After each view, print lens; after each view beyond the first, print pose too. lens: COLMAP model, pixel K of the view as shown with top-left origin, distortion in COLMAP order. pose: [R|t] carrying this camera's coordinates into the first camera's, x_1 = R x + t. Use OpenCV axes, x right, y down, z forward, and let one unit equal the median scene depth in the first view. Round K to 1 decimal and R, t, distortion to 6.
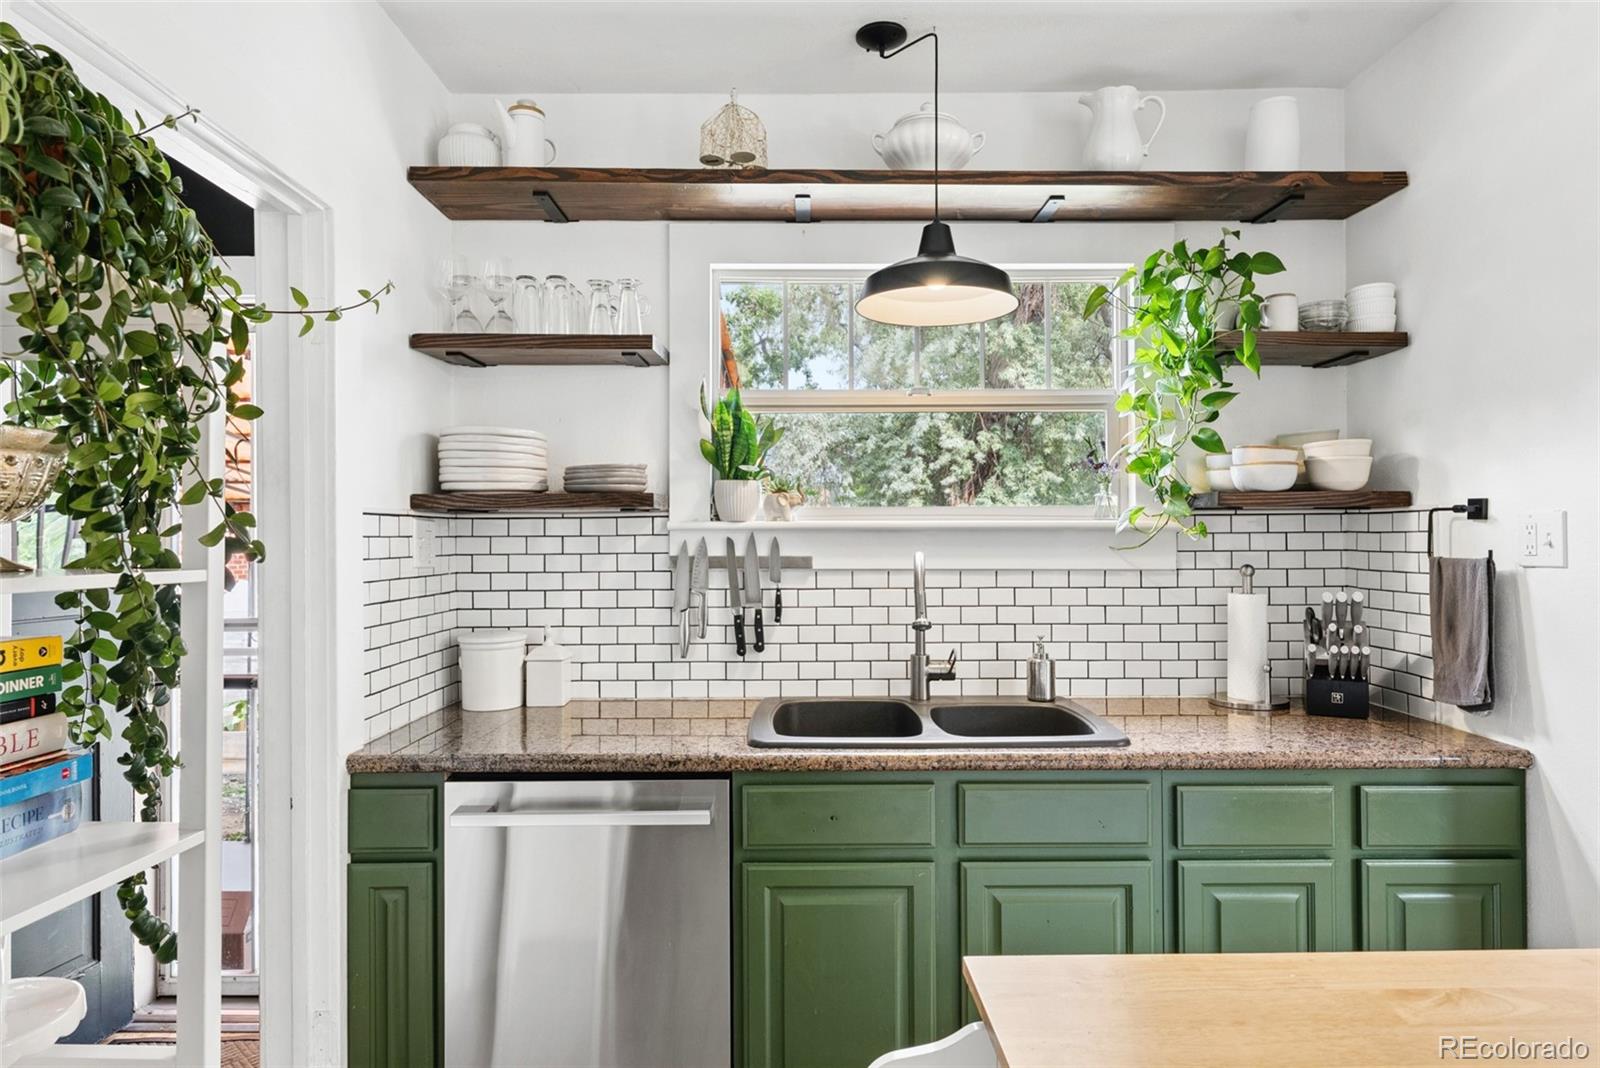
lens RADIAL K [[884.3, 0, 800.4], [0, 884.3, 533.0], [0, 0, 1]] dist [-0.005947, -0.000530]
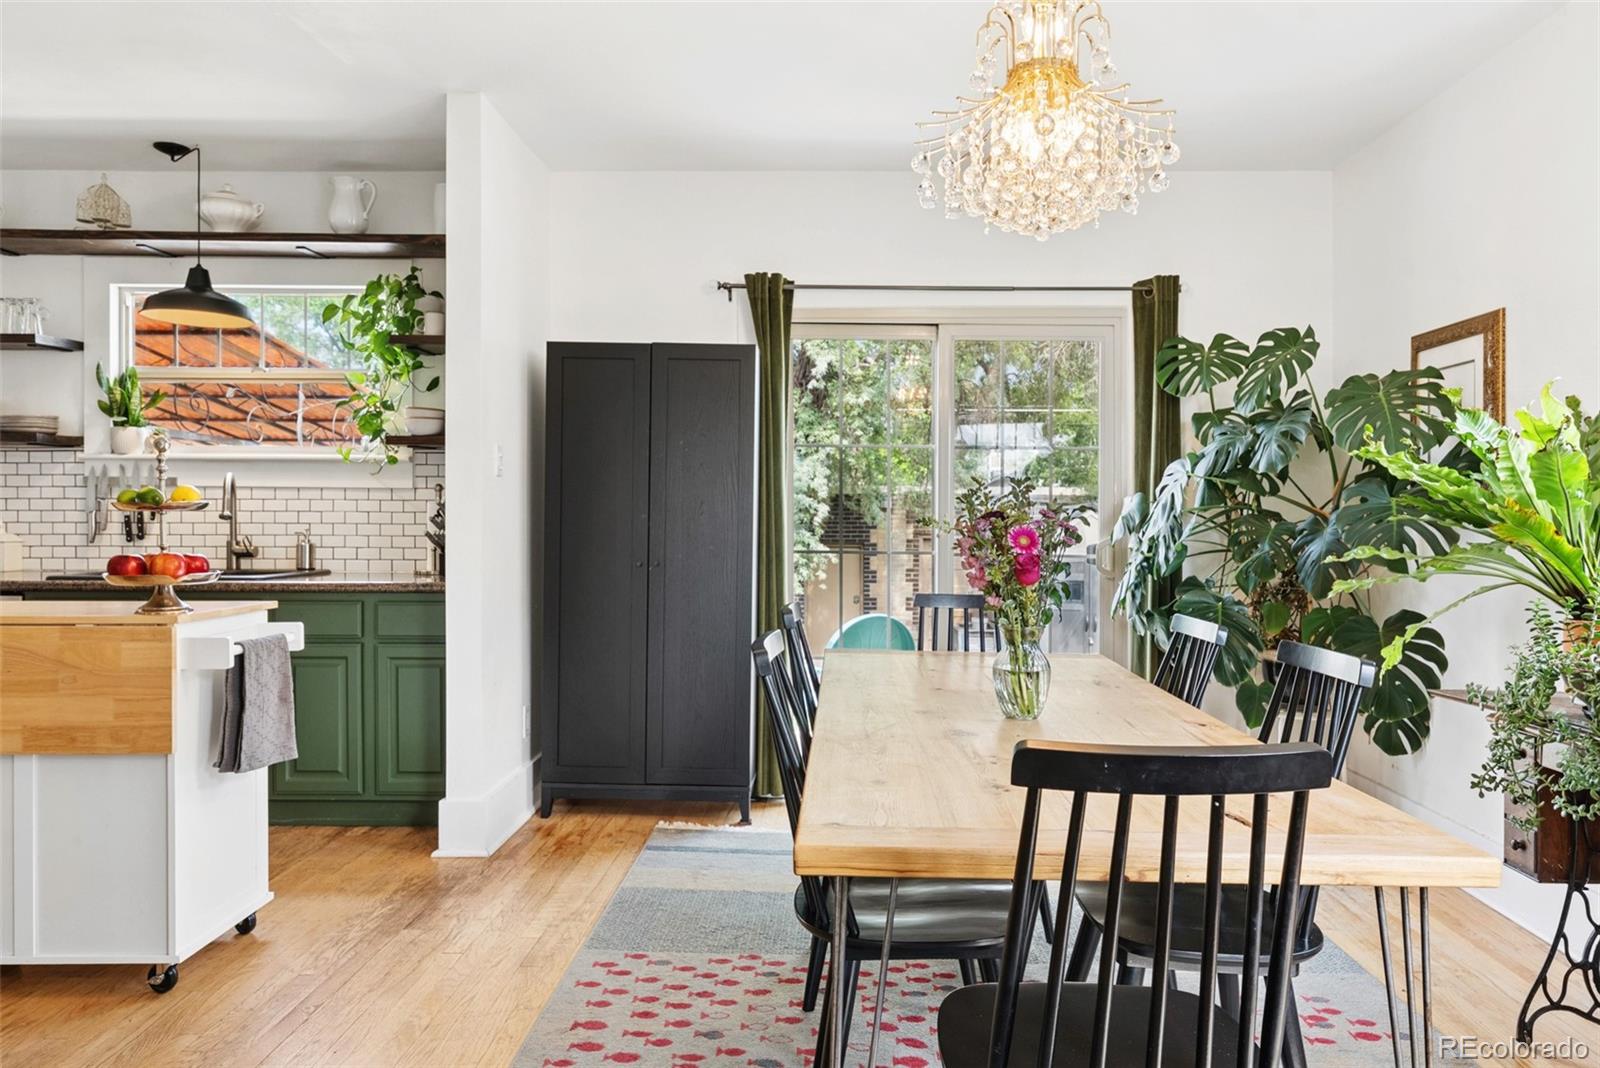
lens RADIAL K [[1047.5, 0, 838.8], [0, 1047.5, 533.7], [0, 0, 1]] dist [-0.001047, -0.000457]
pose [[0.999791, 0.010514, -0.017545, 1.185374], [-0.010161, 0.999747, 0.020062, 0.075352], [0.017751, -0.019879, 0.999645, -0.783149]]
